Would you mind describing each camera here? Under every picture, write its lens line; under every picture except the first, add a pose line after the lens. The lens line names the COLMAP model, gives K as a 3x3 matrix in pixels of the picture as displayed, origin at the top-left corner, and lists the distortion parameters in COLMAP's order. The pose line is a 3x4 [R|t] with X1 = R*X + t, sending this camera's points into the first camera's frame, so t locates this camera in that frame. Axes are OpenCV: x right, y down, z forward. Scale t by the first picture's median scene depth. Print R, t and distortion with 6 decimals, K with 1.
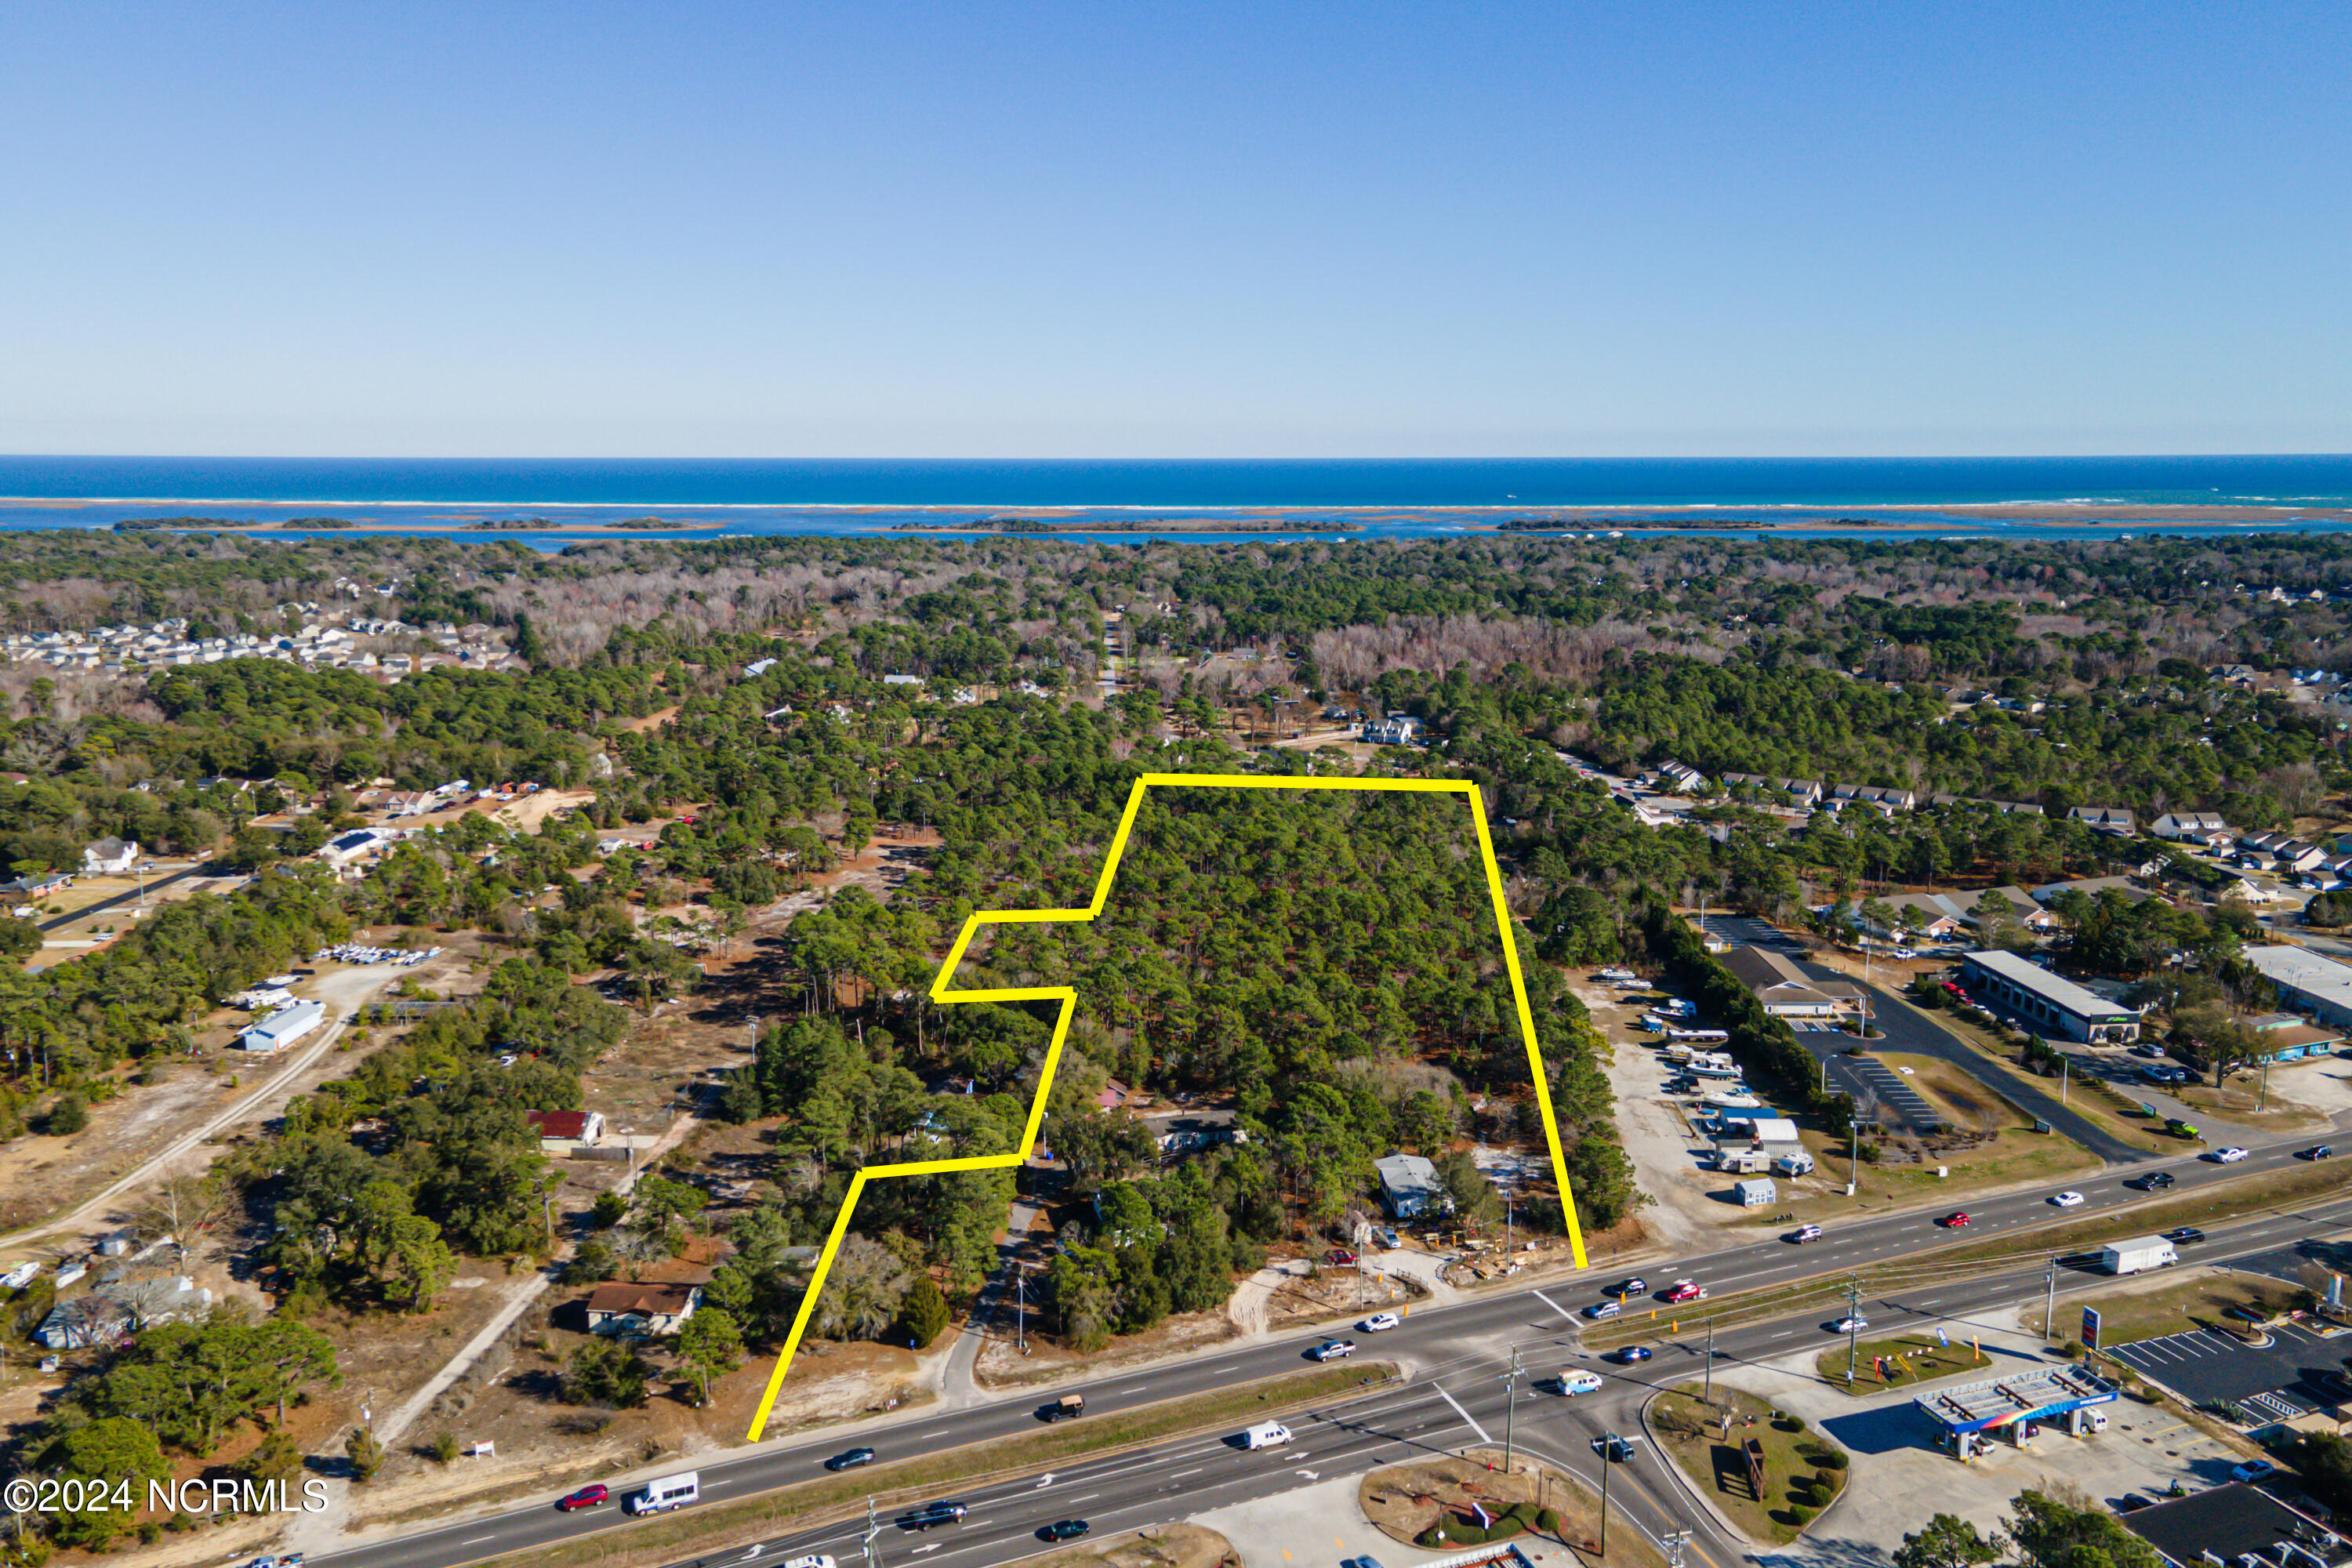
lens RADIAL K [[1709.0, 0, 1204.7], [0, 1709.0, 686.6], [0, 0, 1]] dist [0.004399, 0.050462]
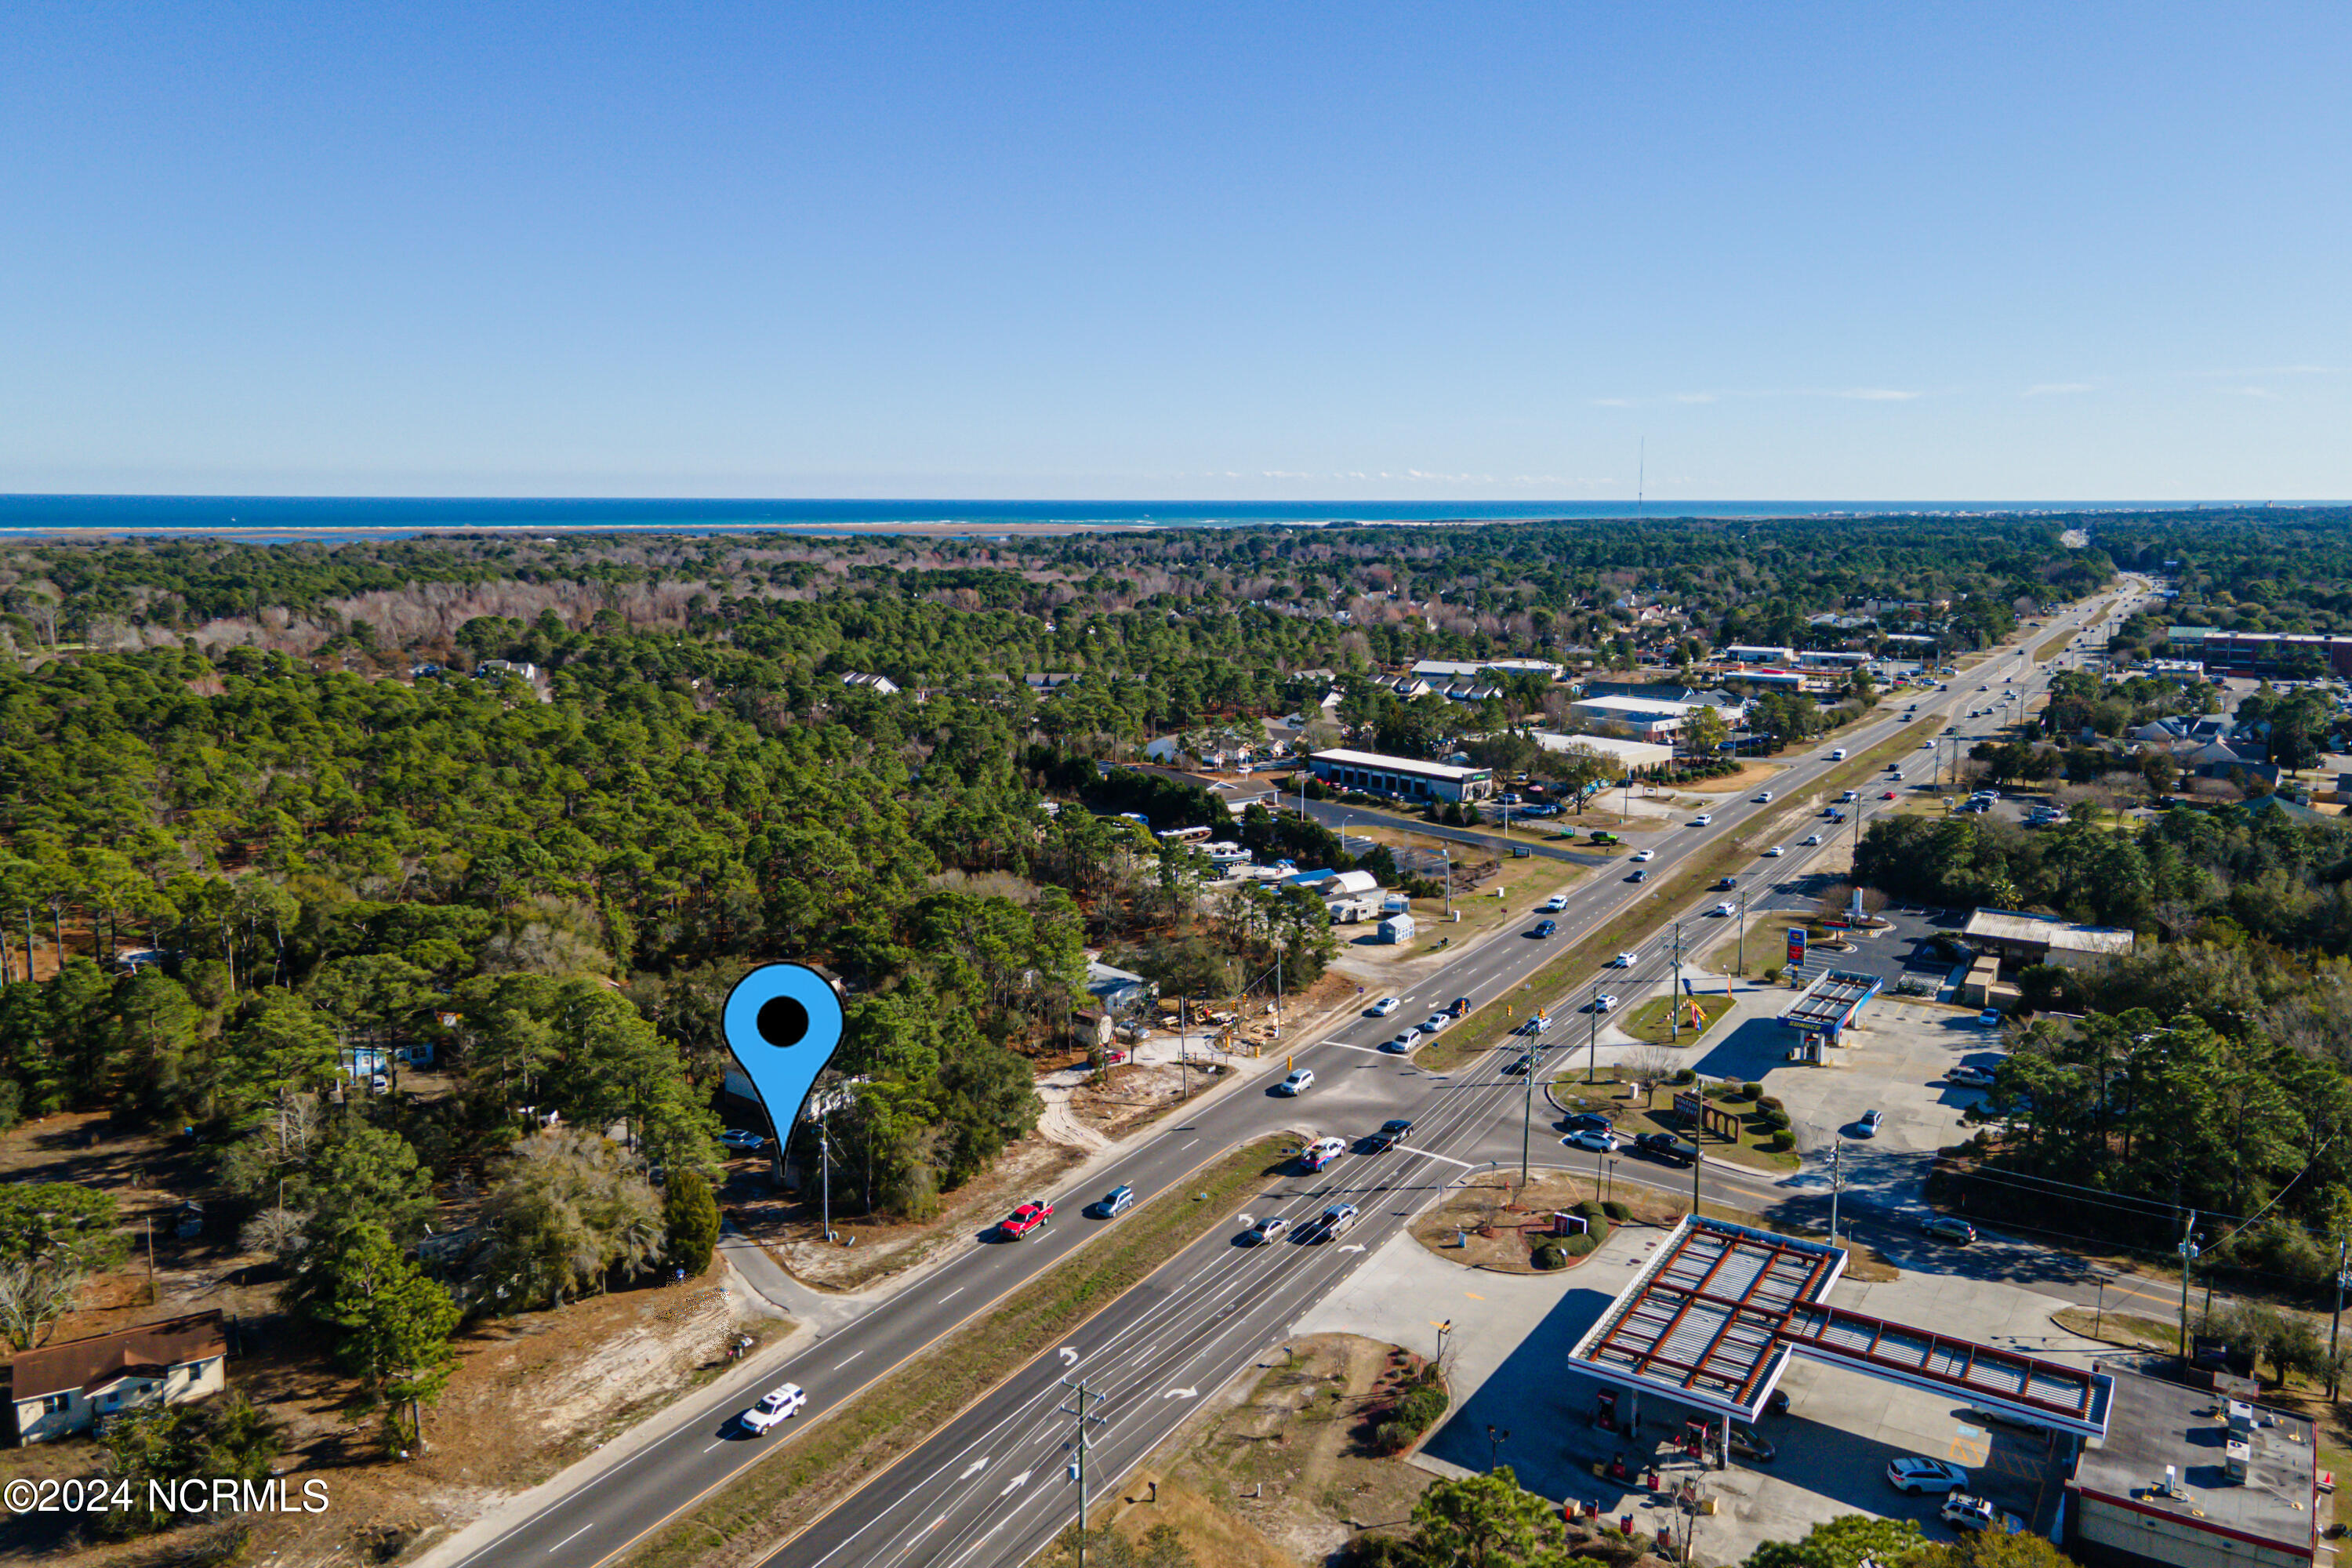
lens RADIAL K [[1685.5, 0, 1165.7], [0, 1685.5, 747.6], [0, 0, 1]] dist [0.017146, 0.048942]
pose [[0.813474, -0.089906, 0.574610, -0.352857], [0.078058, 0.995918, 0.045320, 0.166065], [-0.576339, 0.007986, 0.817172, 0.363638]]
